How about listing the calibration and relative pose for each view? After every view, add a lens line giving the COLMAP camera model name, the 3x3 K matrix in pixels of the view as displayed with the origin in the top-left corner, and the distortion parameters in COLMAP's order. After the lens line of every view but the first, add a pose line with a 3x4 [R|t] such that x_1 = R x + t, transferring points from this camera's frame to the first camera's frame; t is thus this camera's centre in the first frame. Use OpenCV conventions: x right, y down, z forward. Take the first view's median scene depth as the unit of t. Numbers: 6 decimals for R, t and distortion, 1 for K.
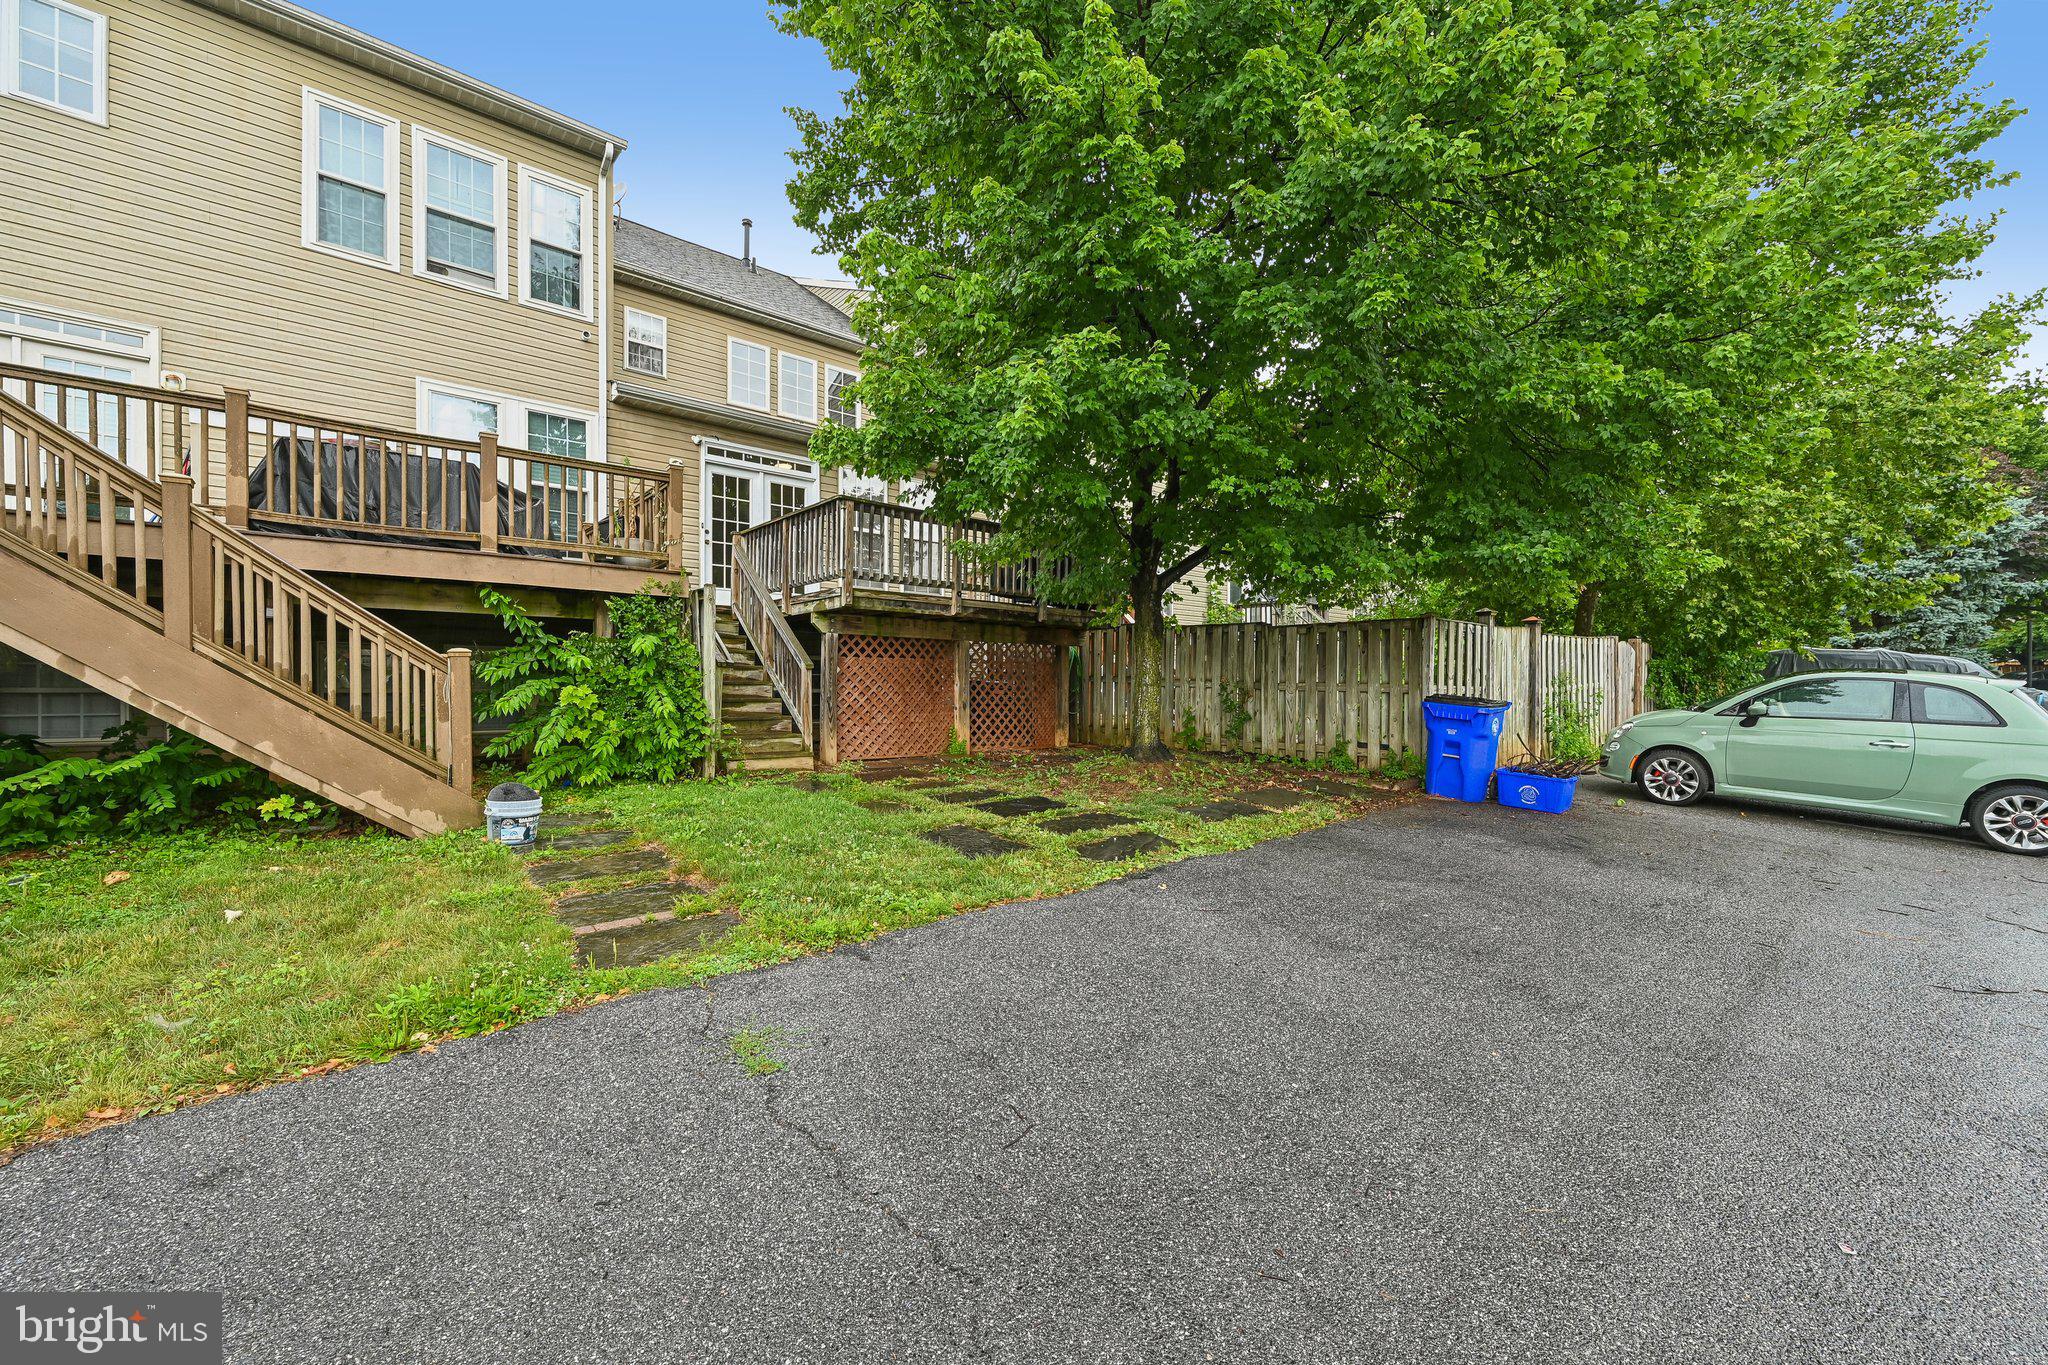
lens RADIAL K [[815.5, 0, 1018.1], [0, 815.5, 689.8], [0, 0, 1]] dist [-0.000274, -0.000307]
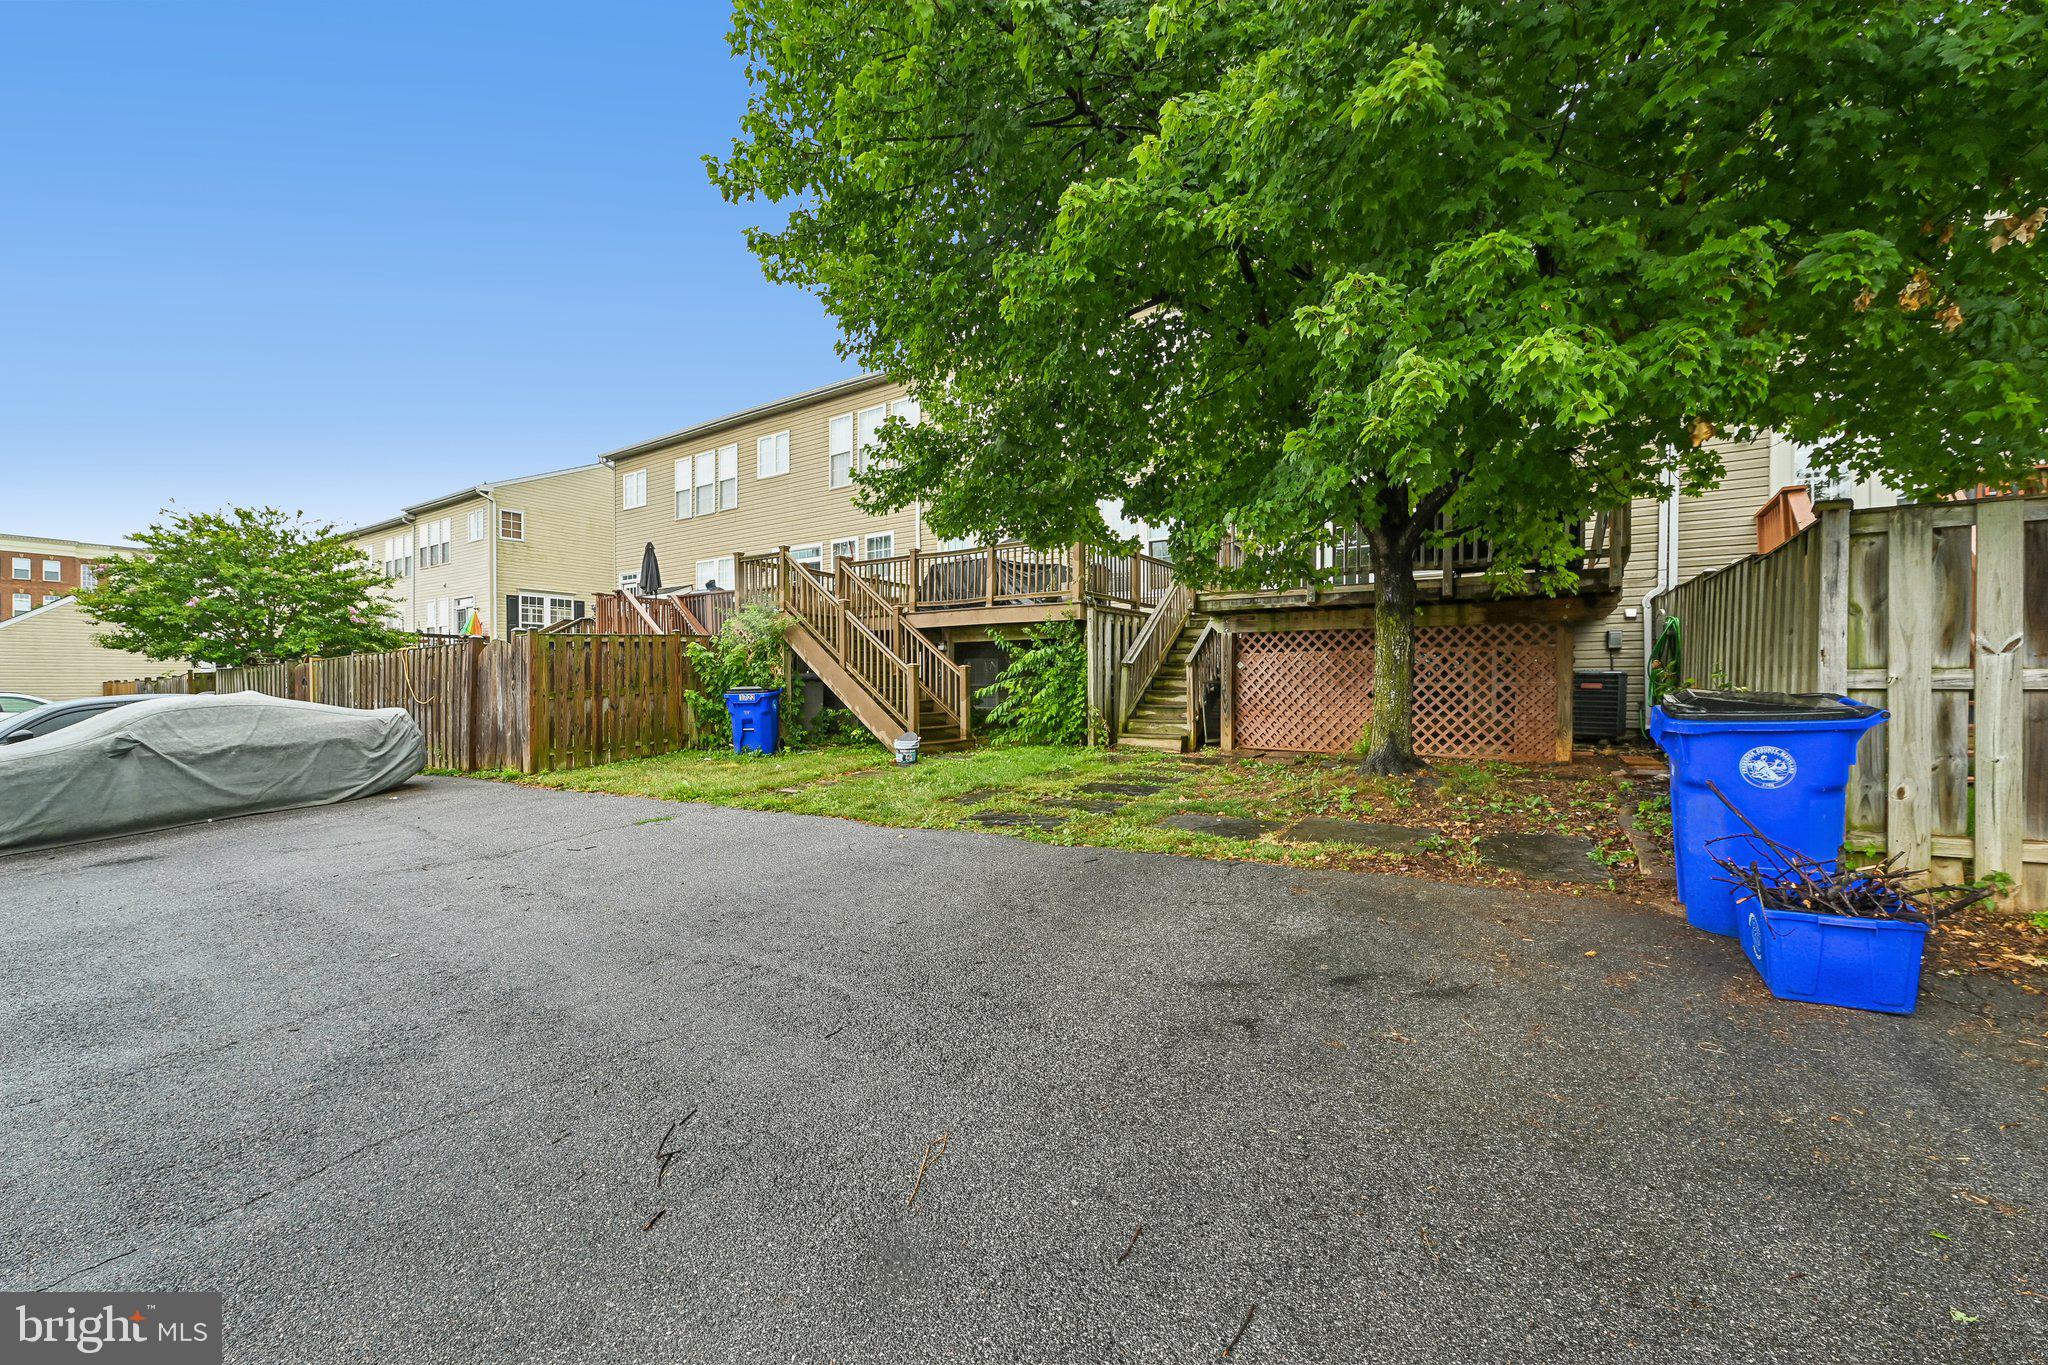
lens RADIAL K [[815.5, 0, 1018.1], [0, 815.5, 689.8], [0, 0, 1]] dist [-0.000274, -0.000307]
pose [[0.241255, 0.004507, -0.970451, 0.764958], [-0.000385, 0.999990, 0.004549, 0.003379], [0.970462, -0.000724, 0.241255, 0.441954]]
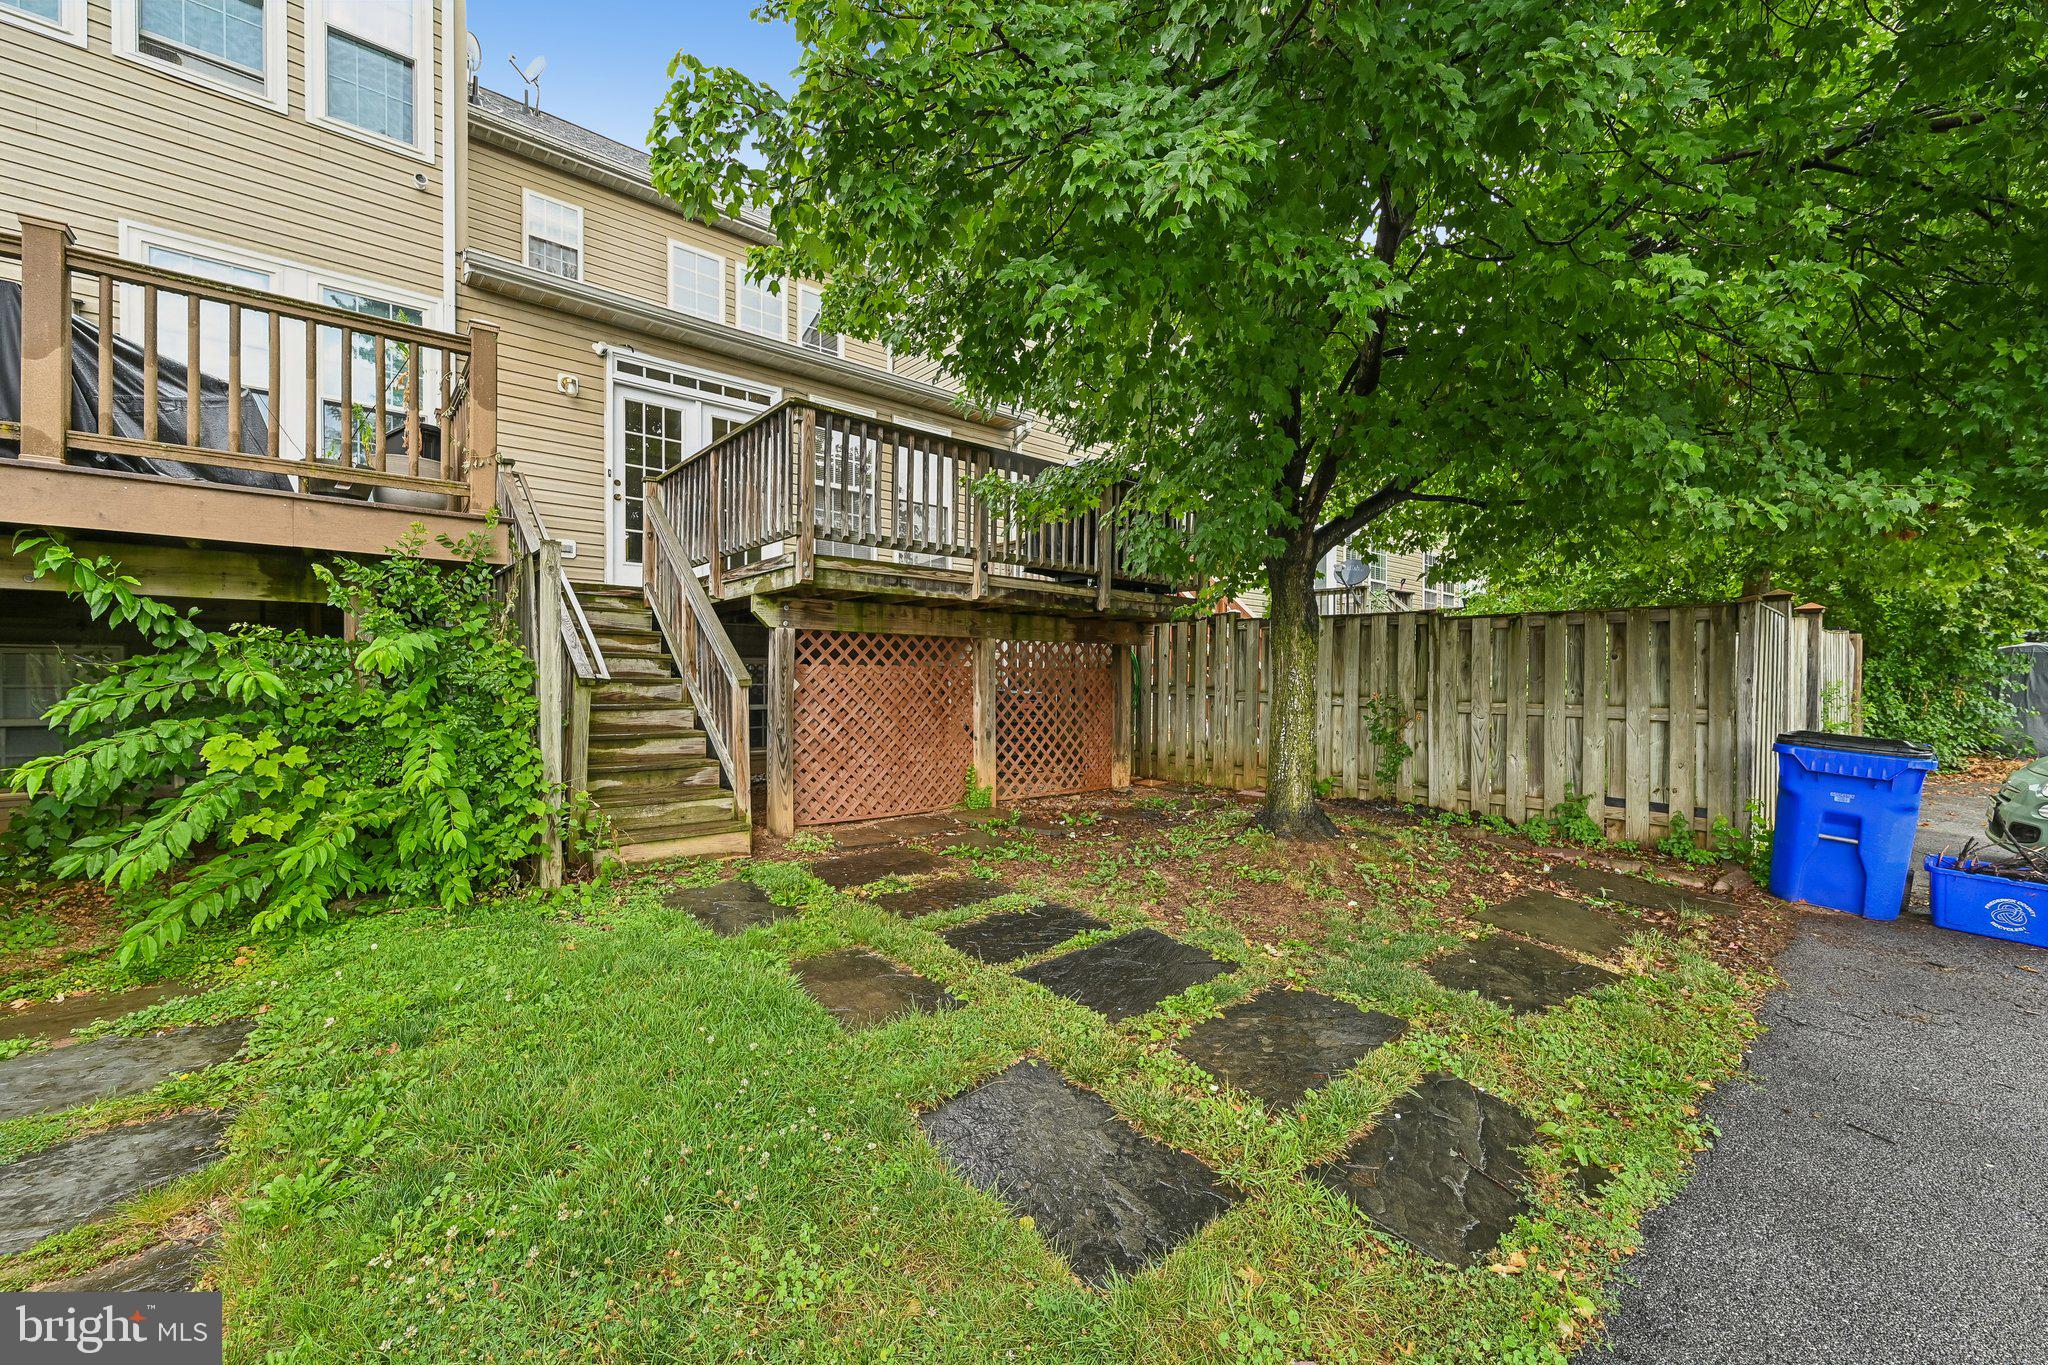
lens RADIAL K [[815.5, 0, 1018.1], [0, 815.5, 689.8], [0, 0, 1]] dist [-0.000274, -0.000307]
pose [[0.999984, -0.000983, 0.005546, -0.049669], [0.000934, 0.999961, 0.008812, -0.026208], [-0.005555, -0.008807, 0.999946, 0.357284]]
